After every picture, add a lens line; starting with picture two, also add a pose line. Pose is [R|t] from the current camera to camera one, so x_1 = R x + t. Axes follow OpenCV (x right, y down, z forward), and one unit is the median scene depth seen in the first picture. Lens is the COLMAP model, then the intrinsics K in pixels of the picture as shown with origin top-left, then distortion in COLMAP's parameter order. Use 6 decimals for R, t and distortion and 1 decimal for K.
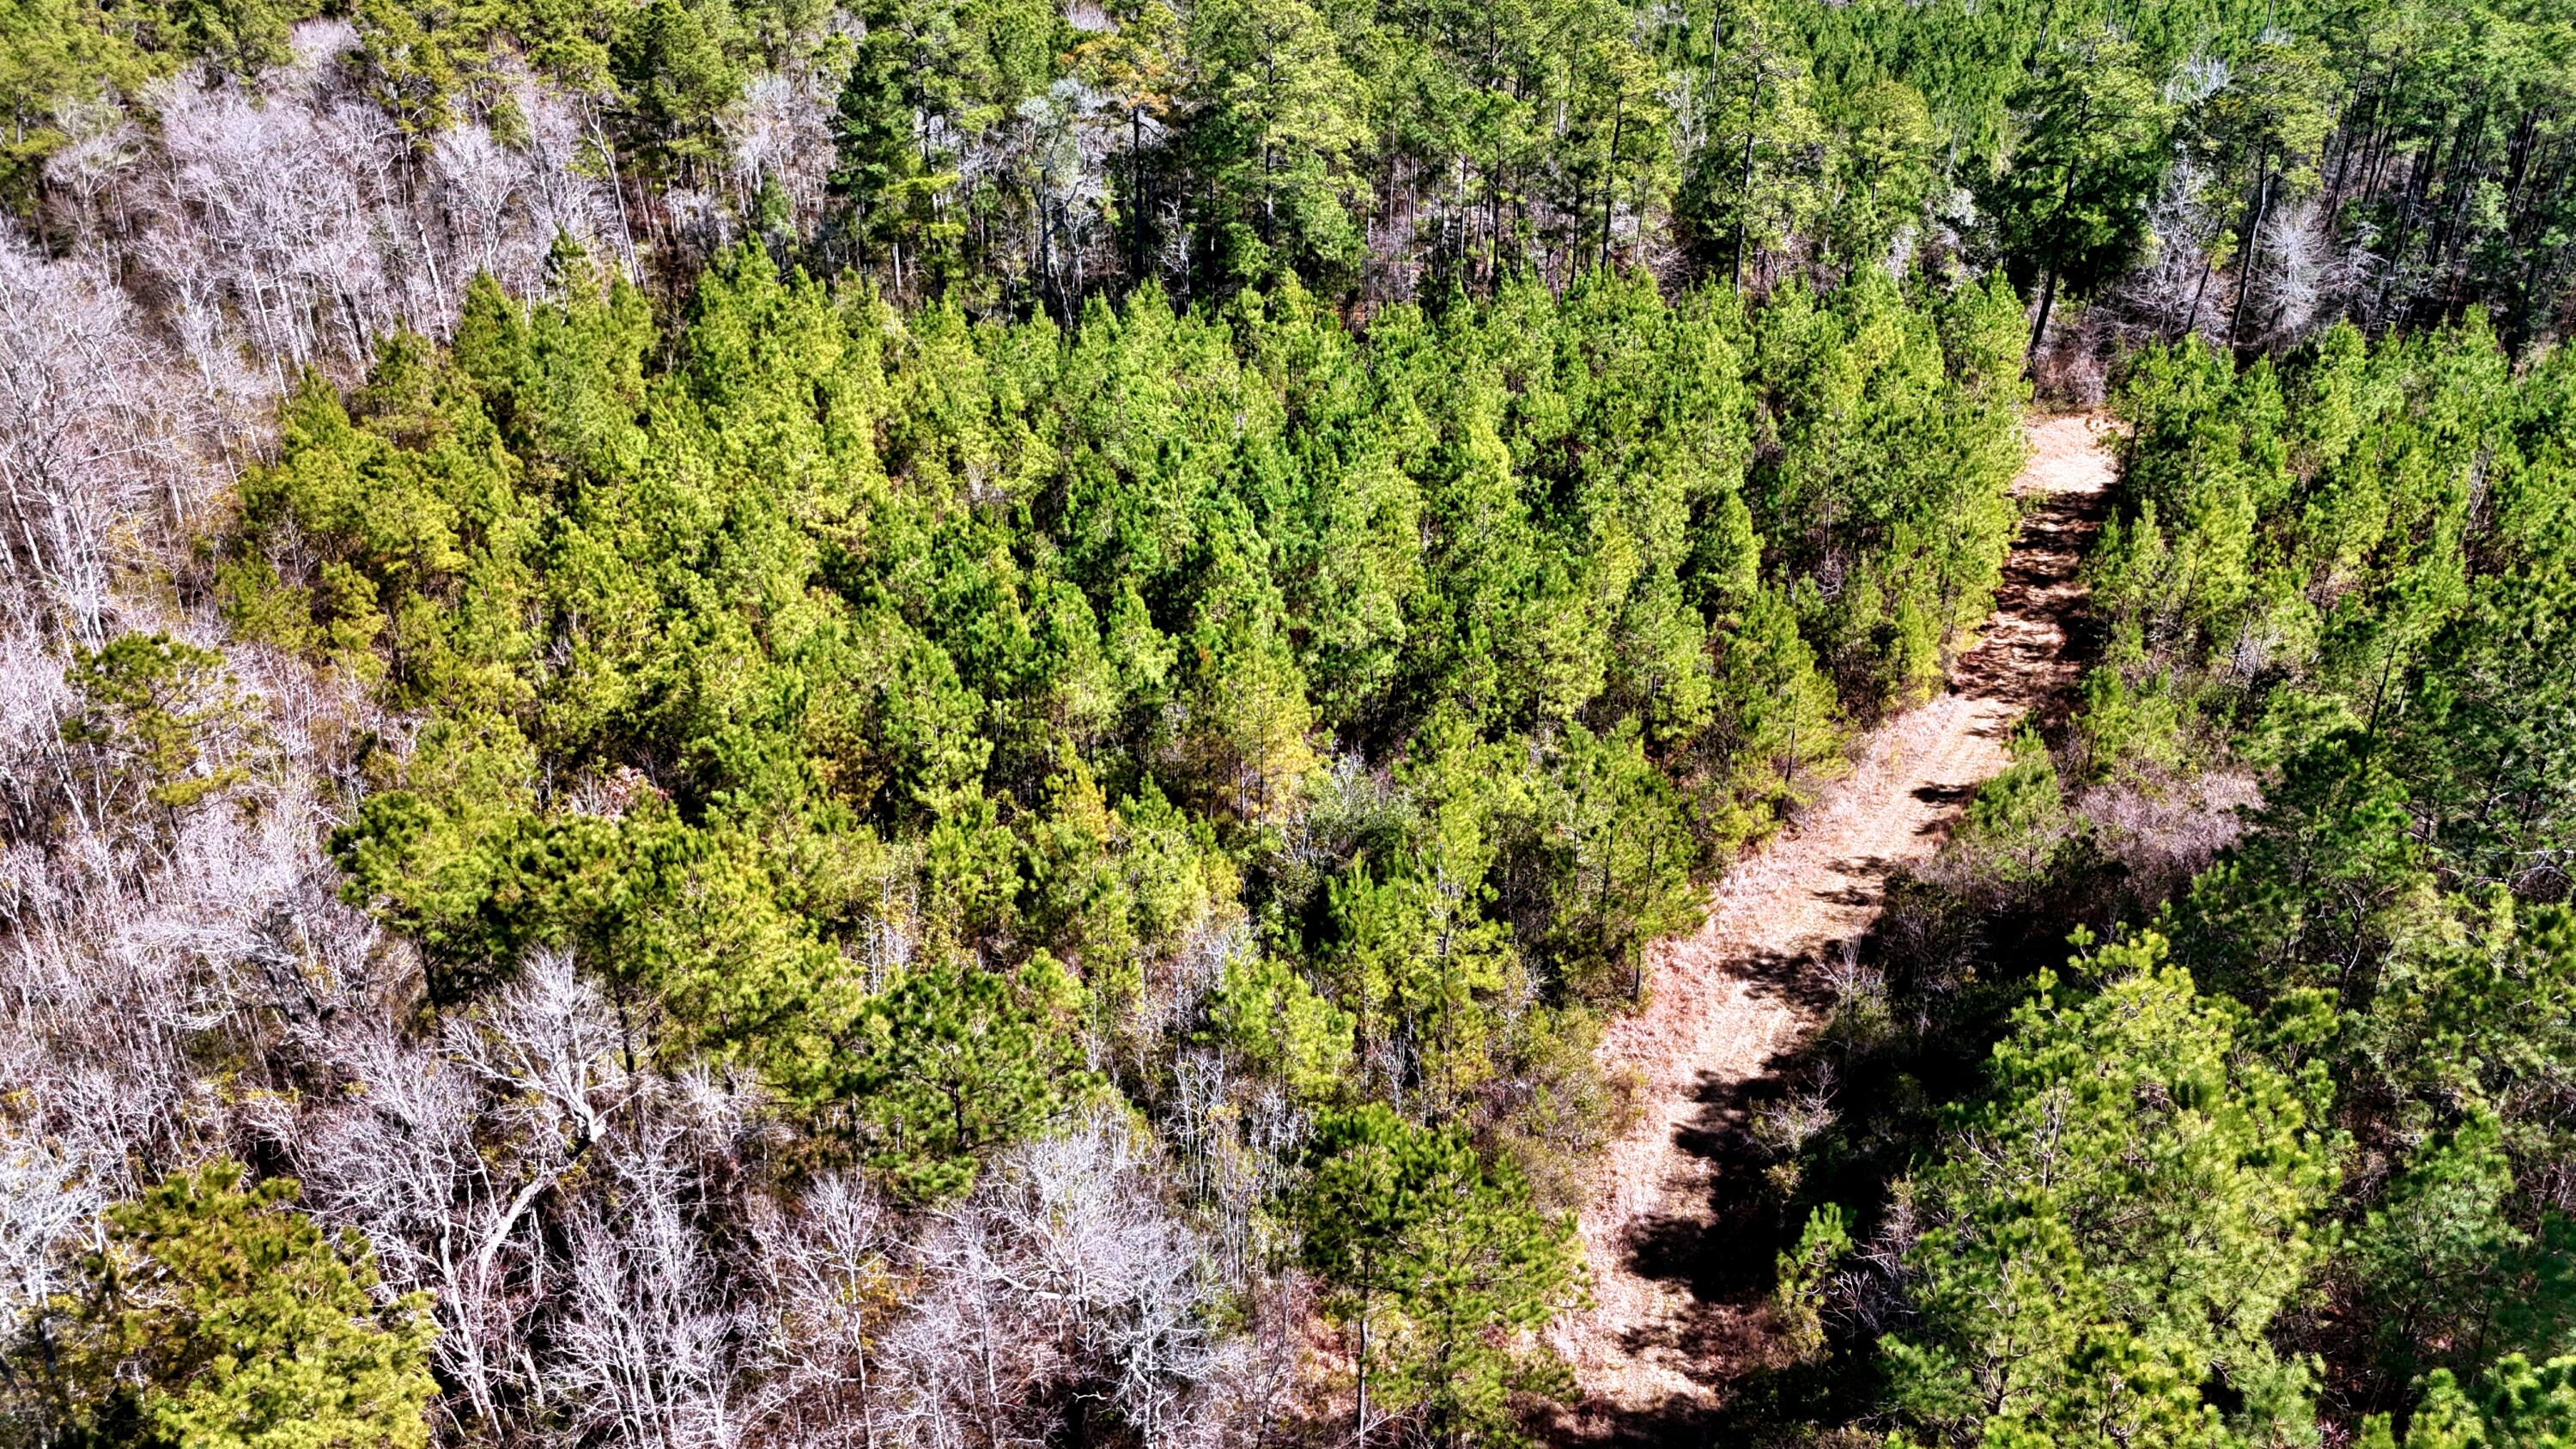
lens RADIAL K [[1899.0, 0, 1273.5], [0, 1899.0, 716.7], [0, 0, 1]] dist [0.073134, -0.057637]
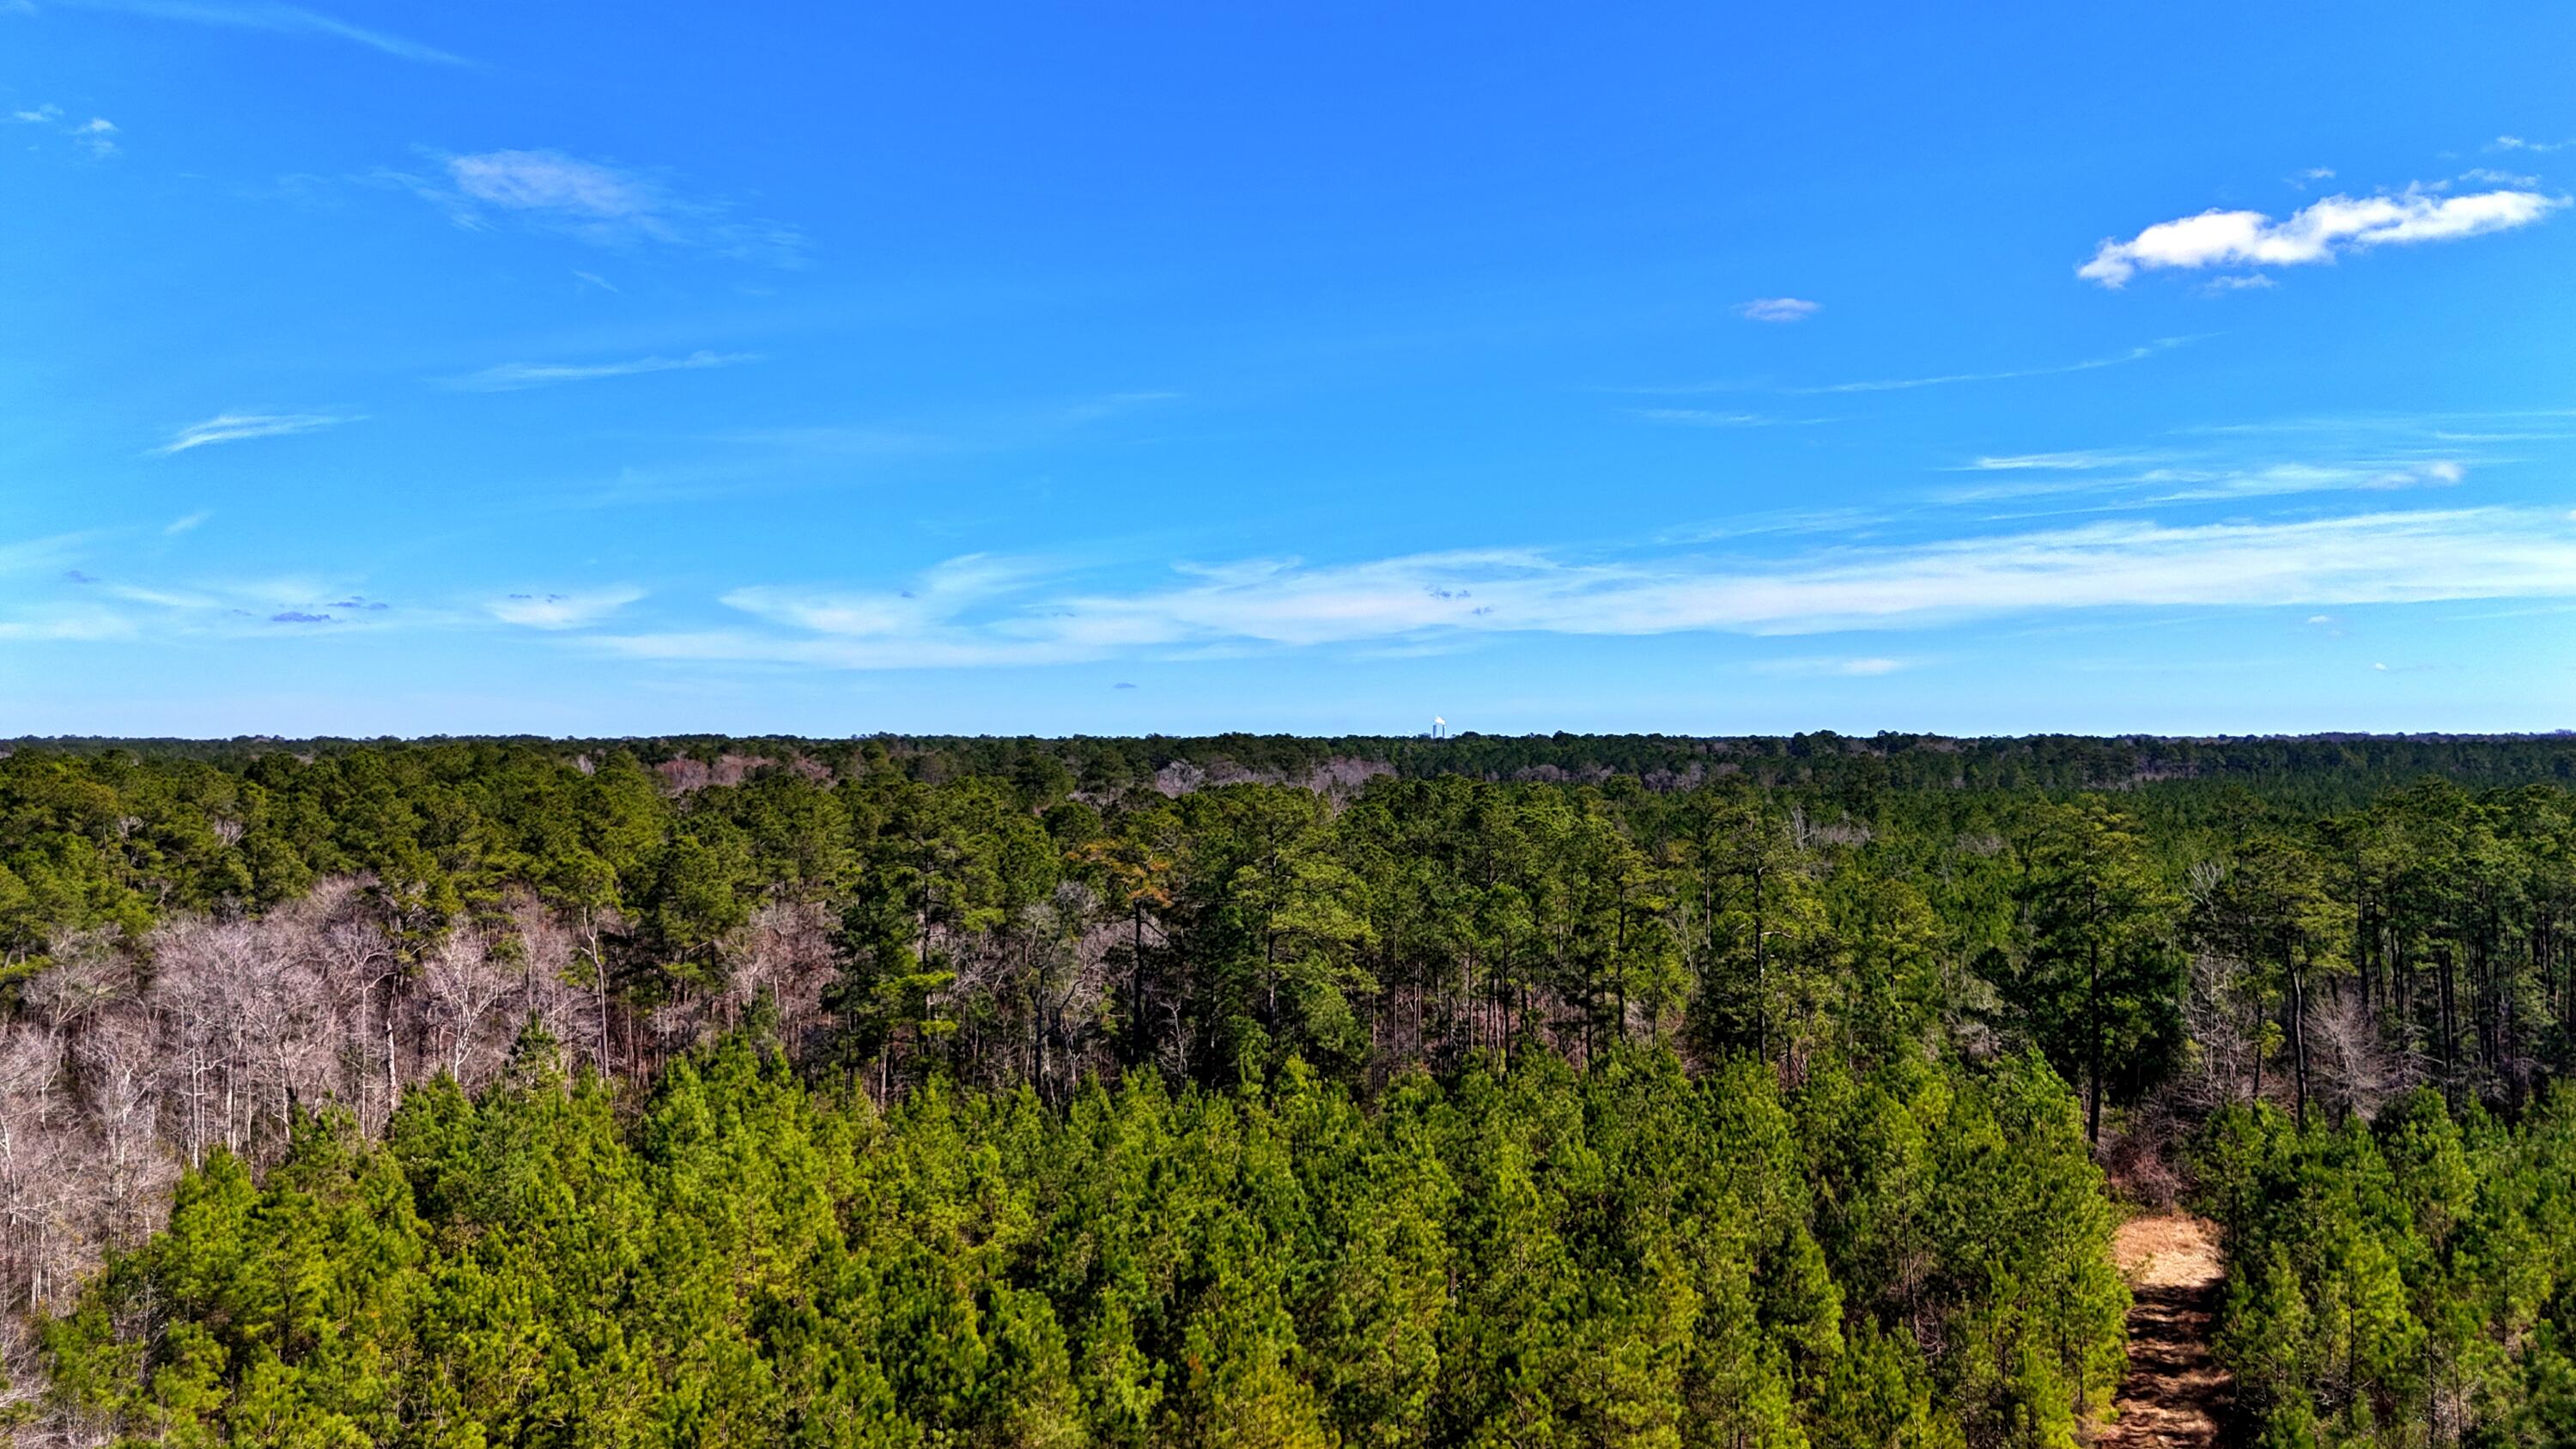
lens RADIAL K [[1899.0, 0, 1280.1], [0, 1899.0, 720.1], [0, 0, 1]] dist [0.073134, -0.057637]
pose [[0.999989, 0.002614, 0.003904, -0.002371], [-0.000463, 0.881697, -0.471816, 0.069357], [-0.004675, 0.471809, 0.881689, 0.084068]]
